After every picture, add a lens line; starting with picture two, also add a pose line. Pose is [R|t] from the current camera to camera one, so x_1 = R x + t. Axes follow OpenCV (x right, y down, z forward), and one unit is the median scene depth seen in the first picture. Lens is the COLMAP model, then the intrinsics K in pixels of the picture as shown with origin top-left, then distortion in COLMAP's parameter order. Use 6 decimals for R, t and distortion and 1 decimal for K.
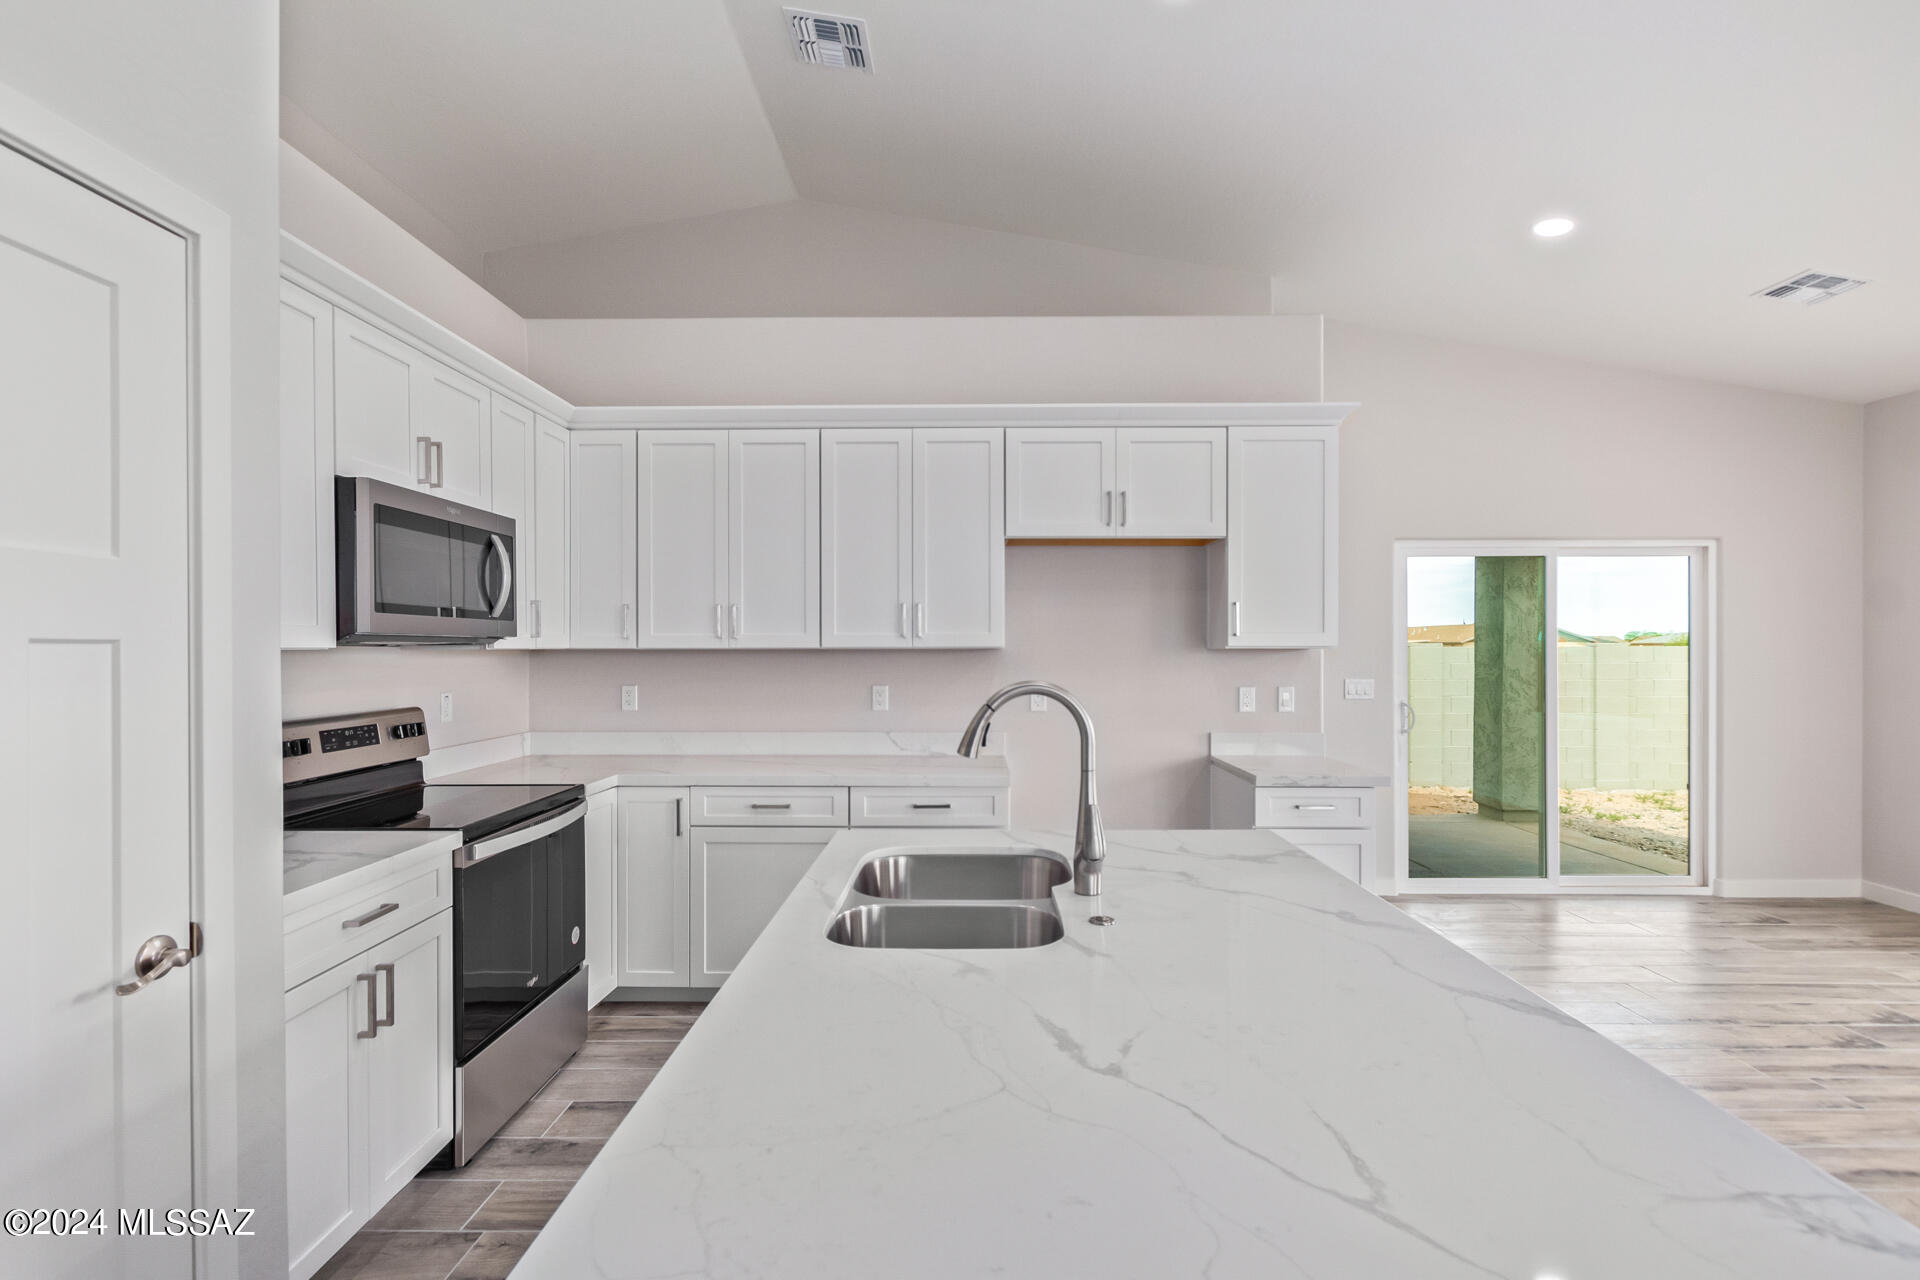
lens RADIAL K [[893.1, 0, 950.8], [0, 893.1, 658.1], [0, 0, 1]] dist [0.008005, -0.003788]
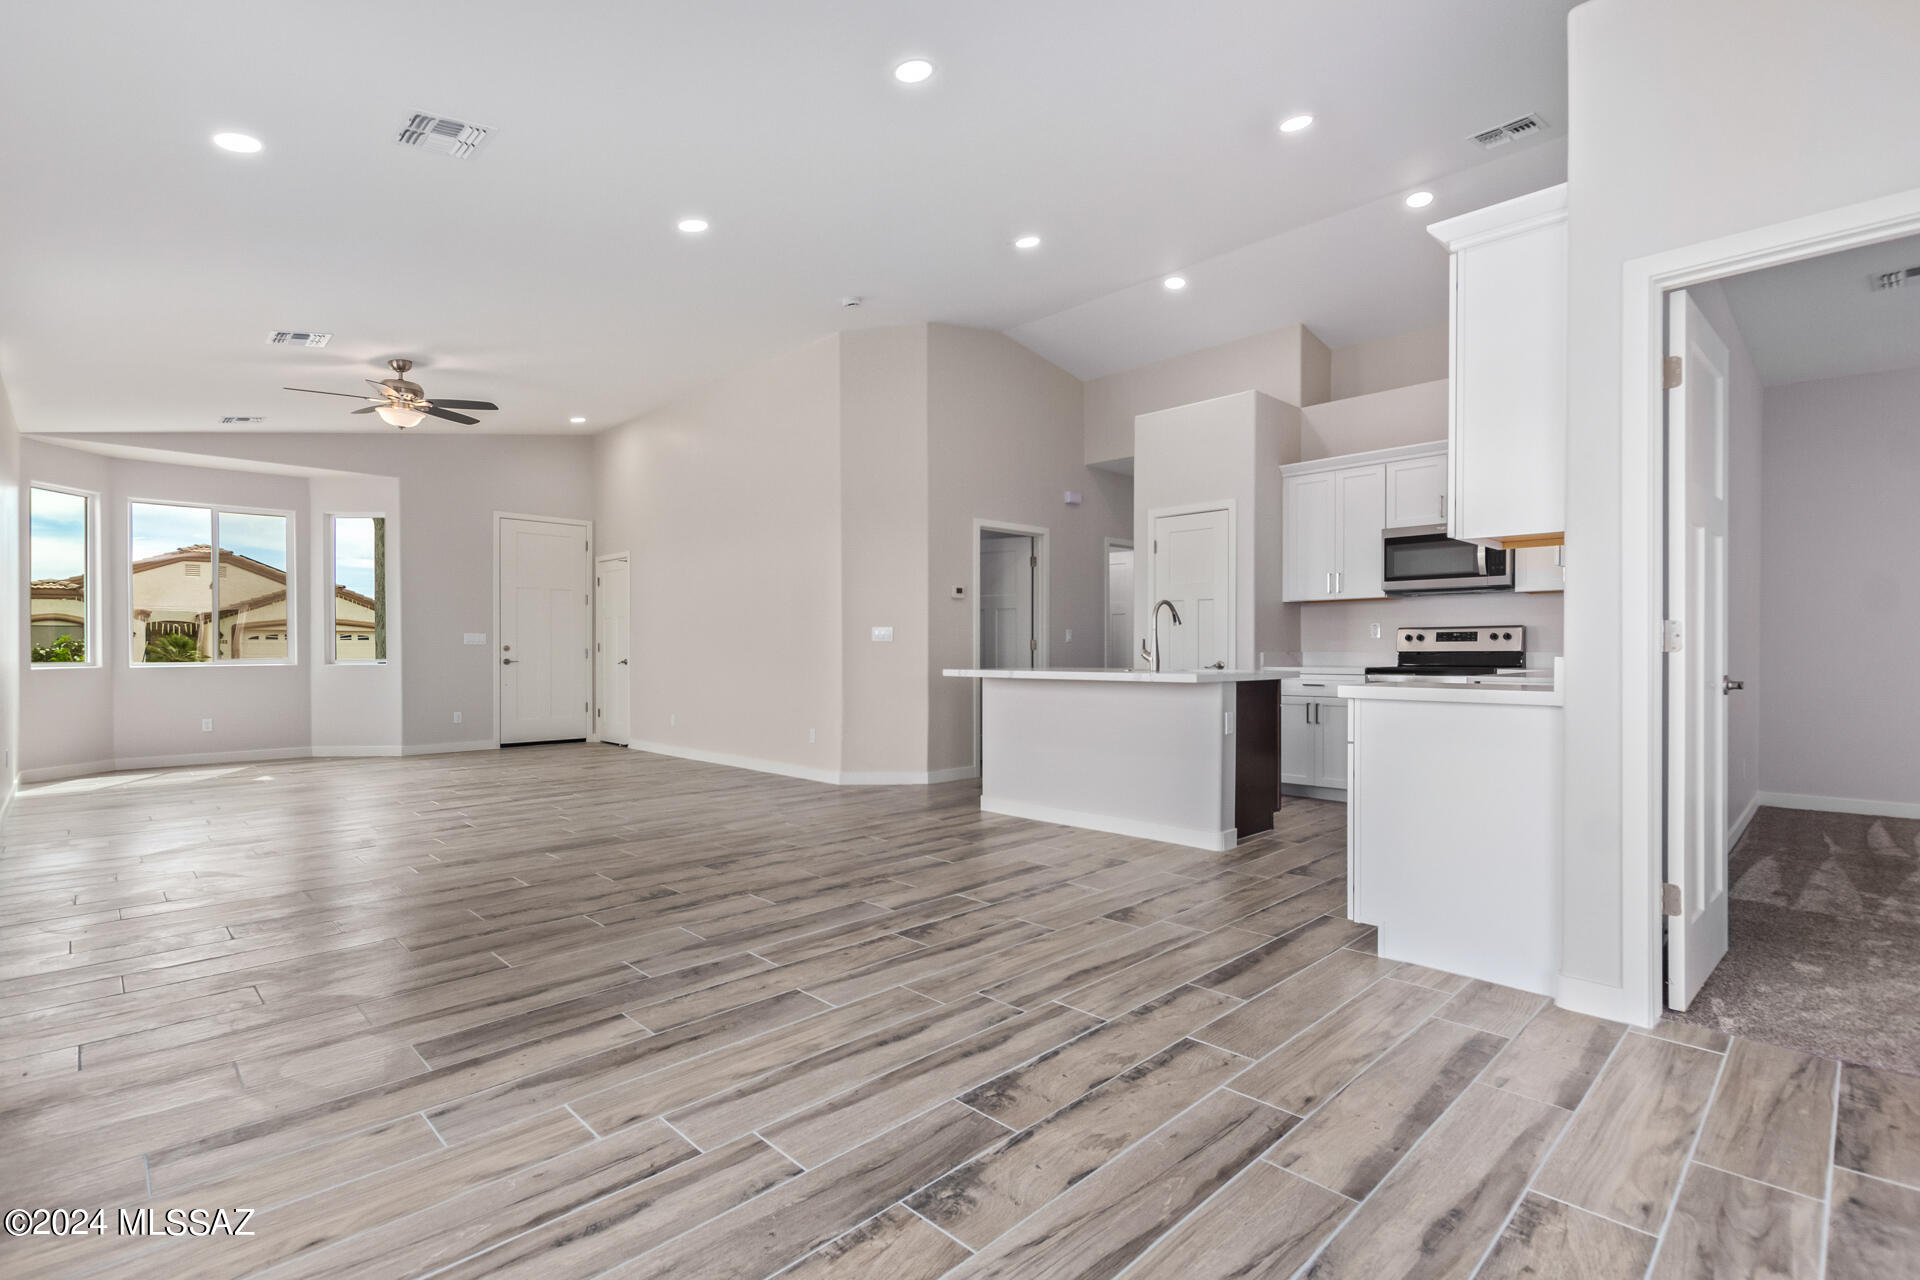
lens RADIAL K [[893.1, 0, 955.2], [0, 893.1, 652.3], [0, 0, 1]] dist [0.008005, -0.003788]
pose [[-0.702625, 0.003047, -0.711554, 1.565616], [-0.007156, 0.999910, 0.011348, 0.100060], [0.711525, 0.013065, -0.702540, 1.502887]]
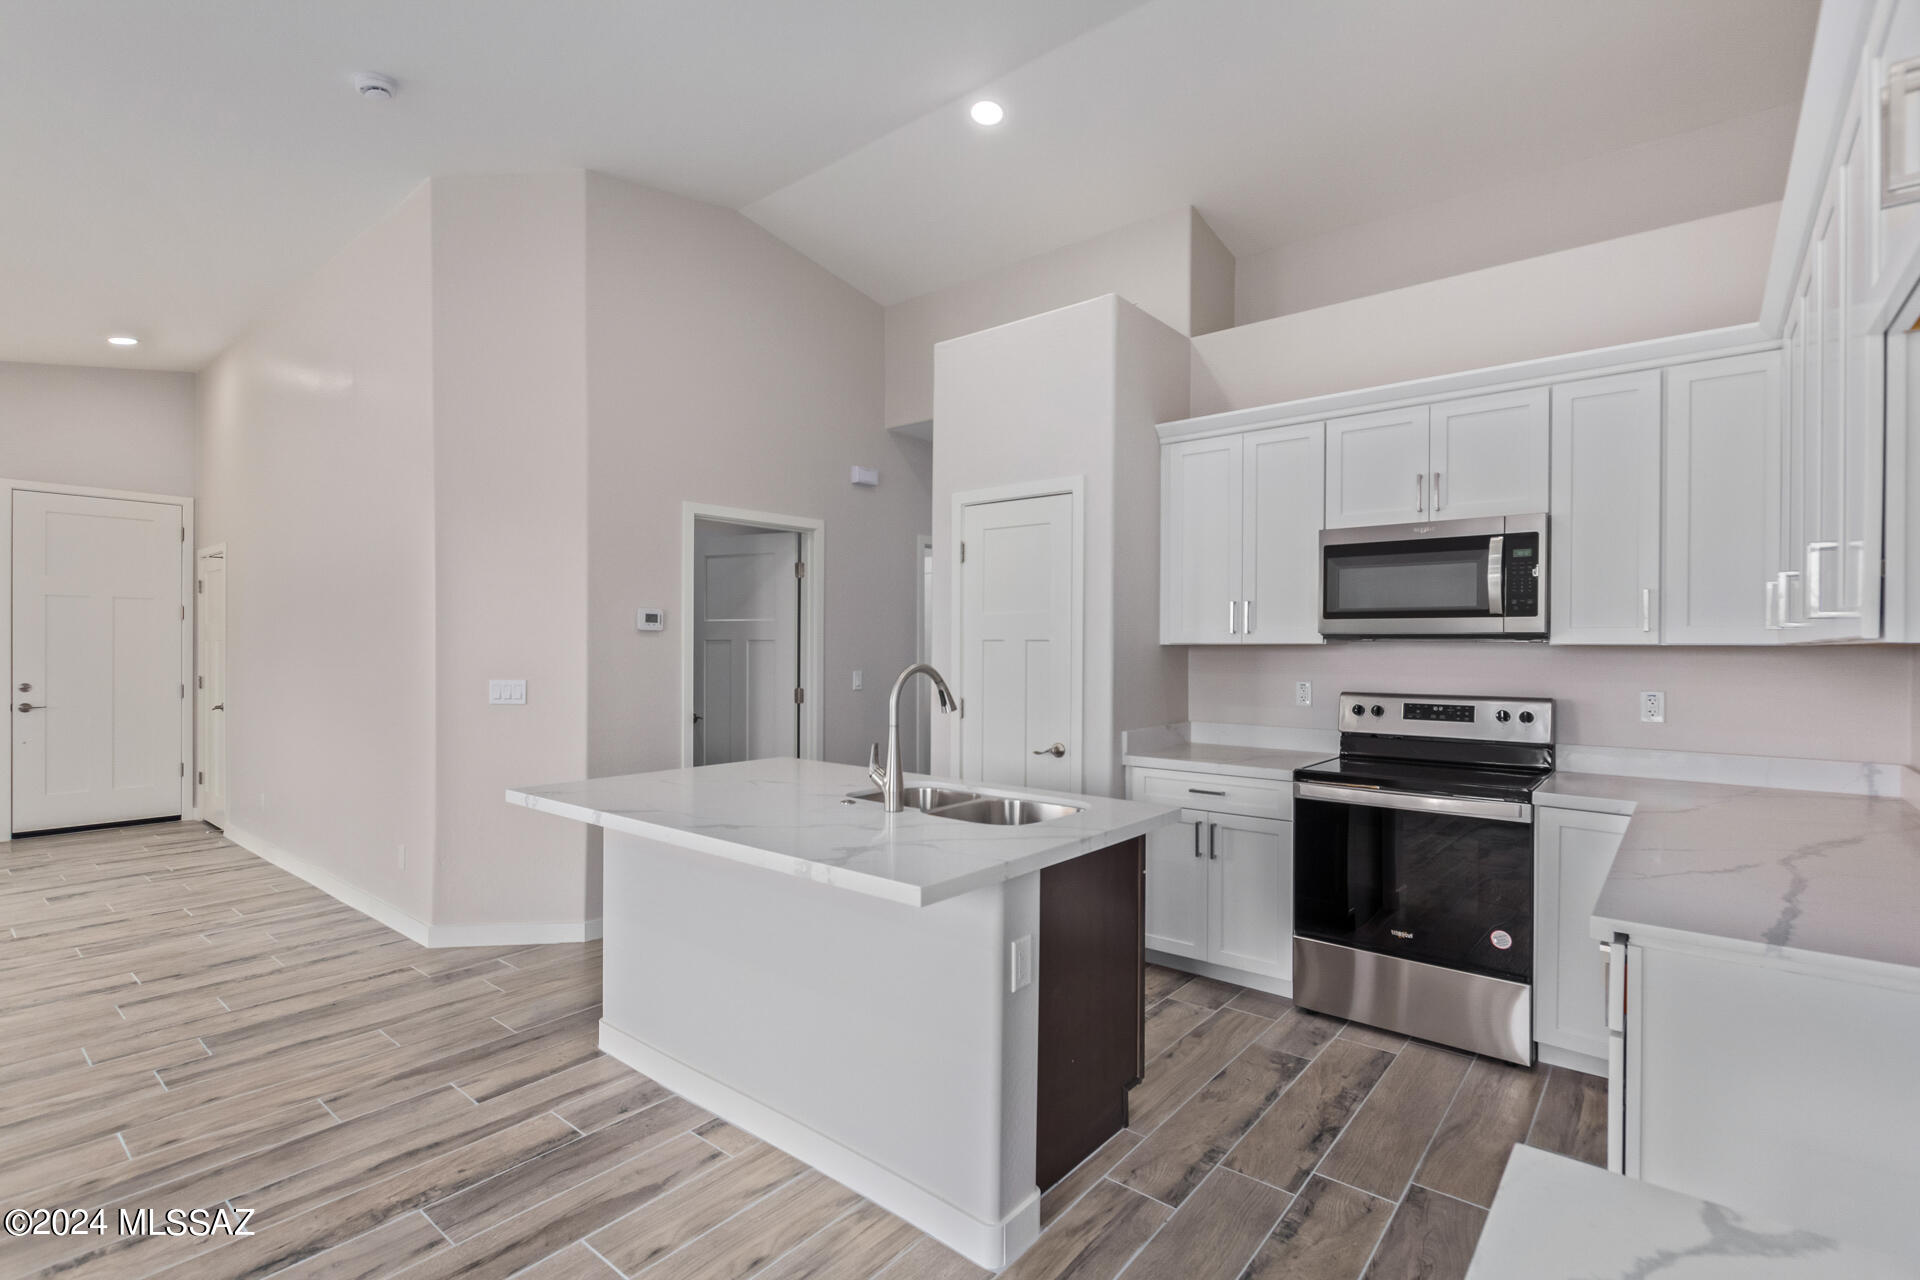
lens RADIAL K [[893.1, 0, 952.6], [0, 893.1, 648.8], [0, 0, 1]] dist [0.008005, -0.003788]
pose [[-0.625129, 0.001444, -0.780520, 0.707907], [-0.012608, 0.999849, 0.011948, -0.009241], [0.780419, 0.017310, -0.625017, 1.140353]]
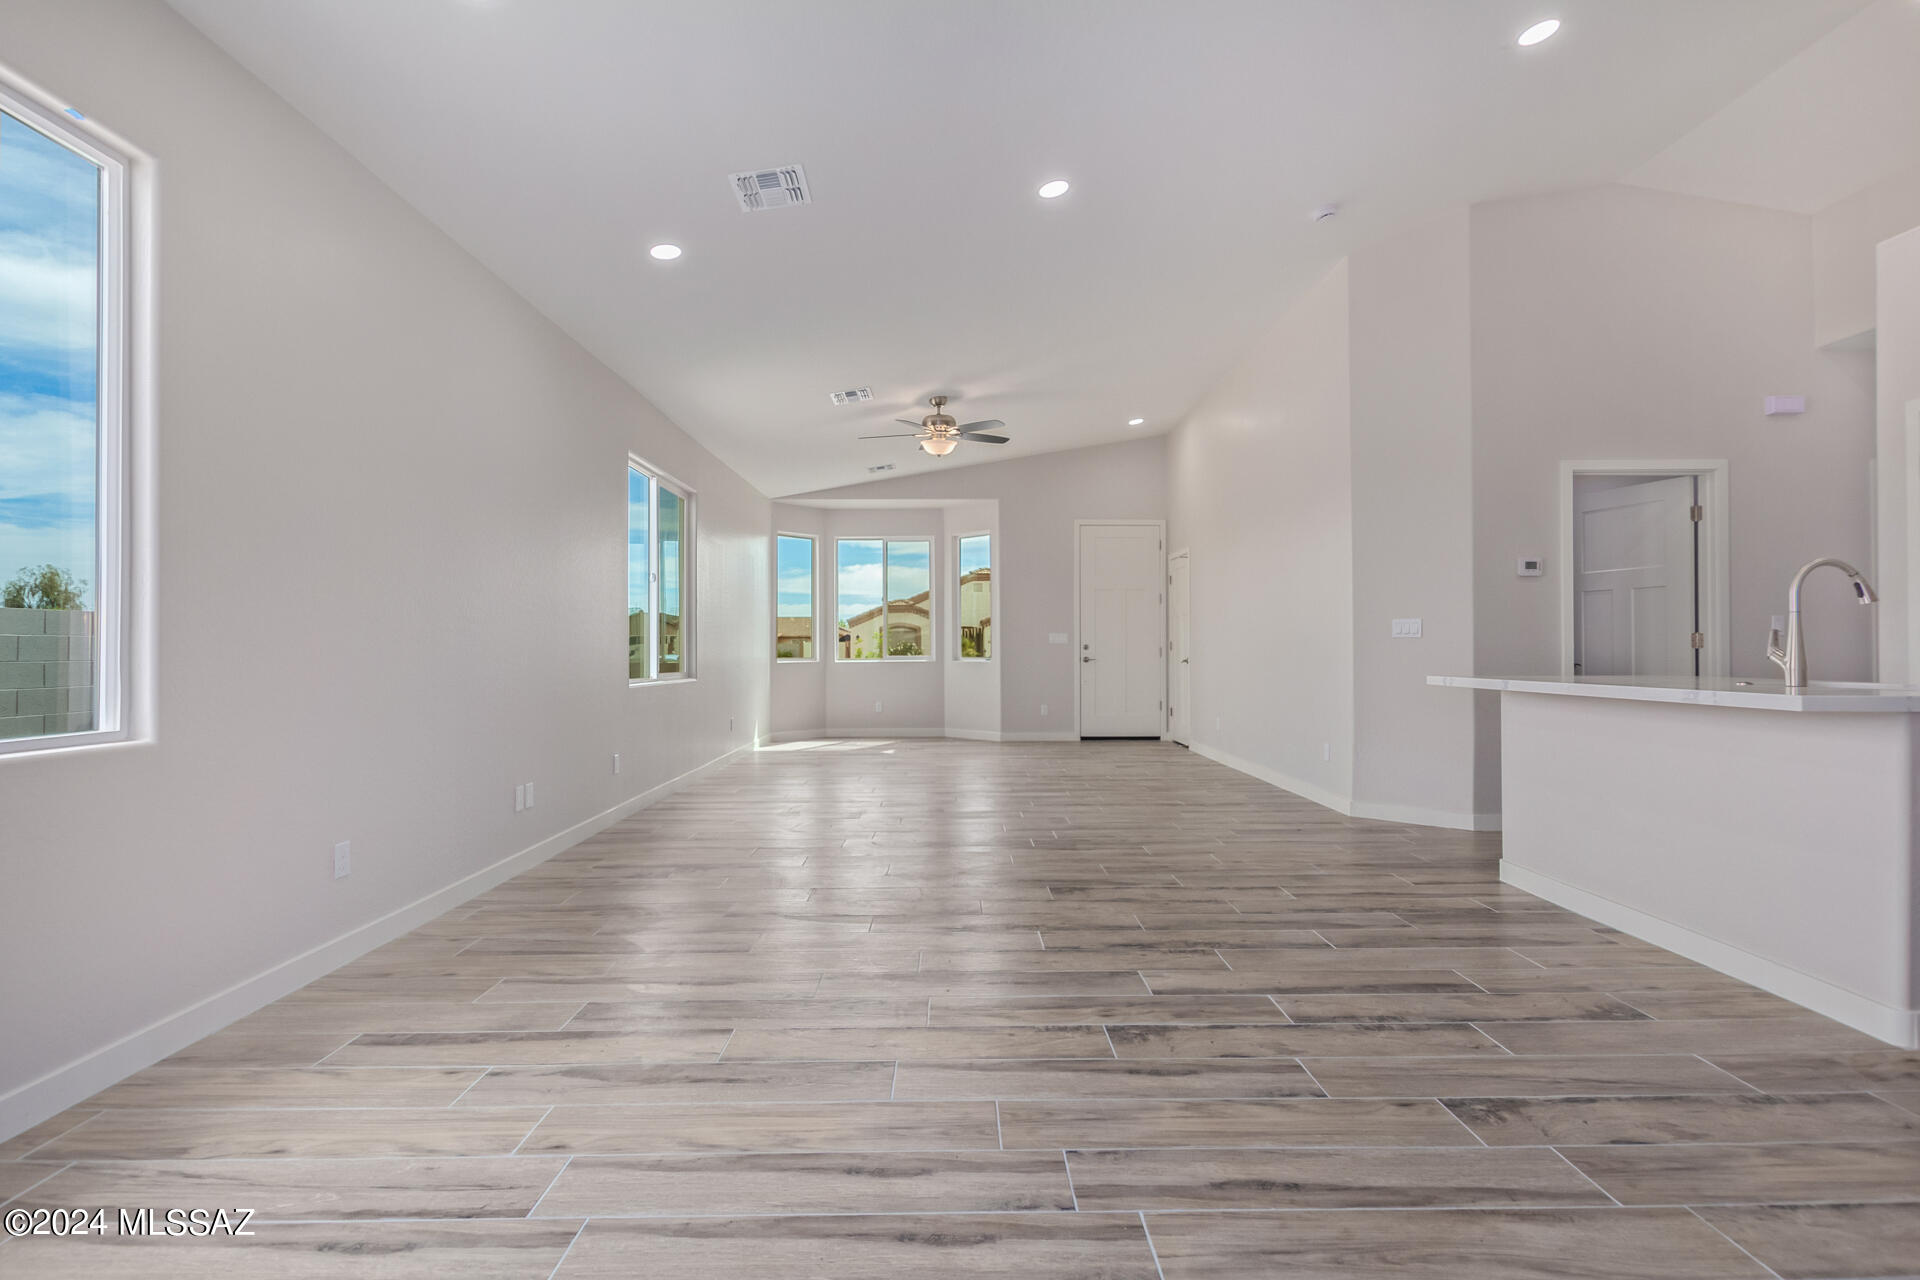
lens RADIAL K [[893.1, 0, 956.5], [0, 893.1, 638.3], [0, 0, 1]] dist [0.008005, -0.003788]
pose [[-0.999658, 0.002037, -0.026088, 1.004221], [0.002045, 0.999998, -0.000276, 0.099968], [0.026087, -0.000330, -0.999660, 1.505113]]
